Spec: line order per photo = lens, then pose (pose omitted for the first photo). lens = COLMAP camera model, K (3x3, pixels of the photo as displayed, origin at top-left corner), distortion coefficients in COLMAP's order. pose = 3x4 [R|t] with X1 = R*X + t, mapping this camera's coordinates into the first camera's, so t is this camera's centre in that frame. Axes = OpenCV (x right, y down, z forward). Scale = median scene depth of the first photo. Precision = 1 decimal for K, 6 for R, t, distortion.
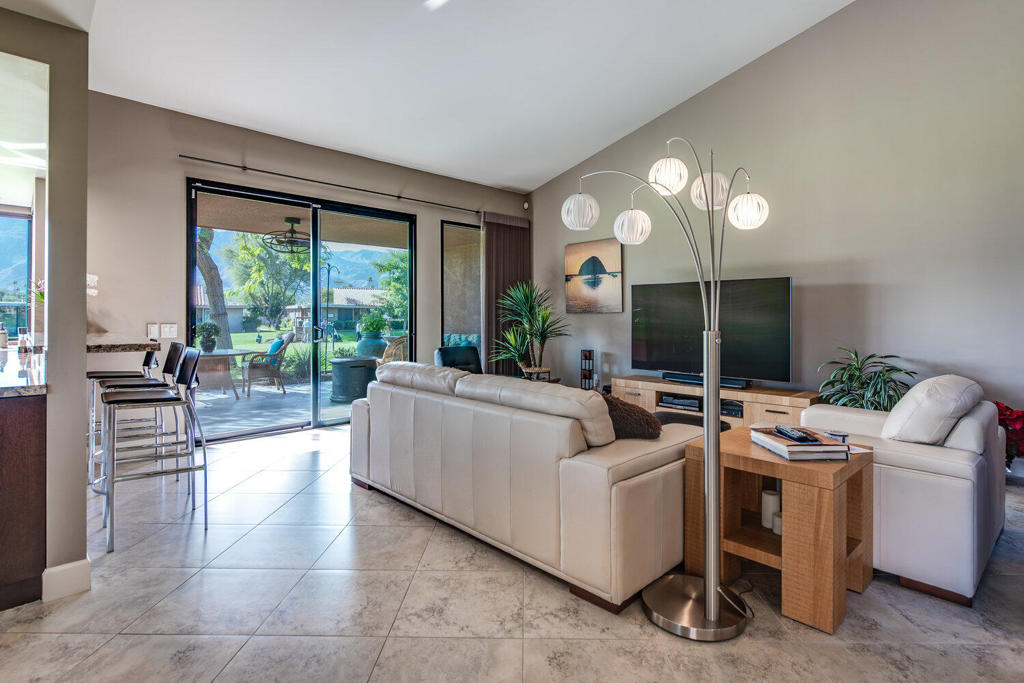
lens RADIAL K [[511.5, 0, 514.4], [0, 511.5, 315.2], [0, 0, 1]] dist [0.000648, -0.000076]
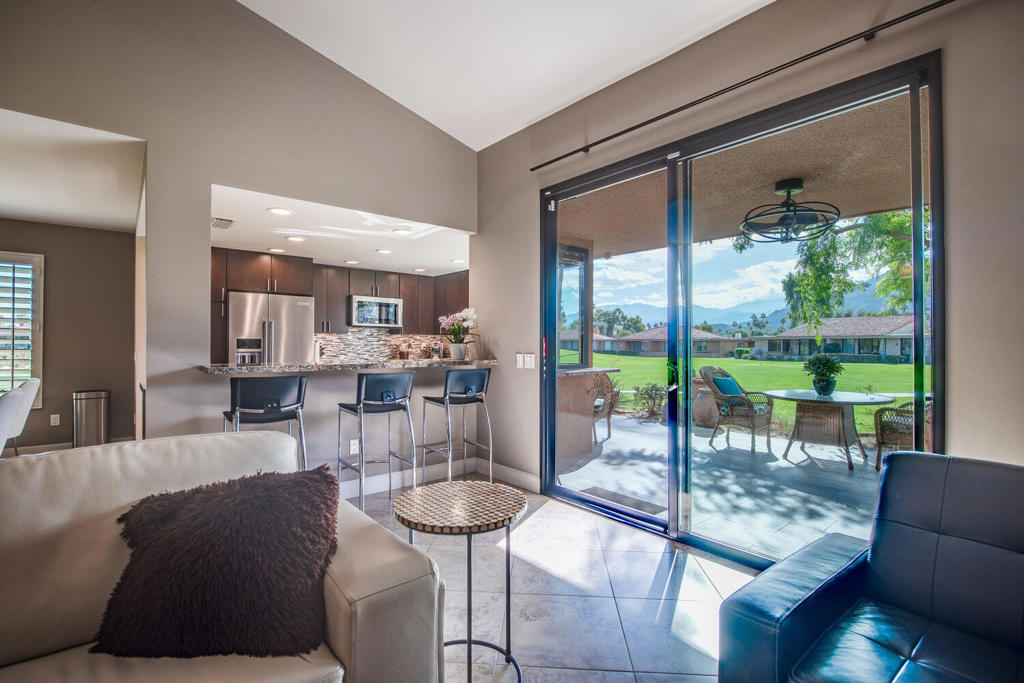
lens RADIAL K [[471.1, 0, 512.0], [0, 471.1, 341.5], [0, 0, 1]] dist [-0.000022, -0.000481]
pose [[-0.062820, -0.009133, -0.997983, 0.071709], [-0.002691, 0.999956, -0.008982, 0.001108], [0.998021, 0.002121, -0.062842, 0.392742]]
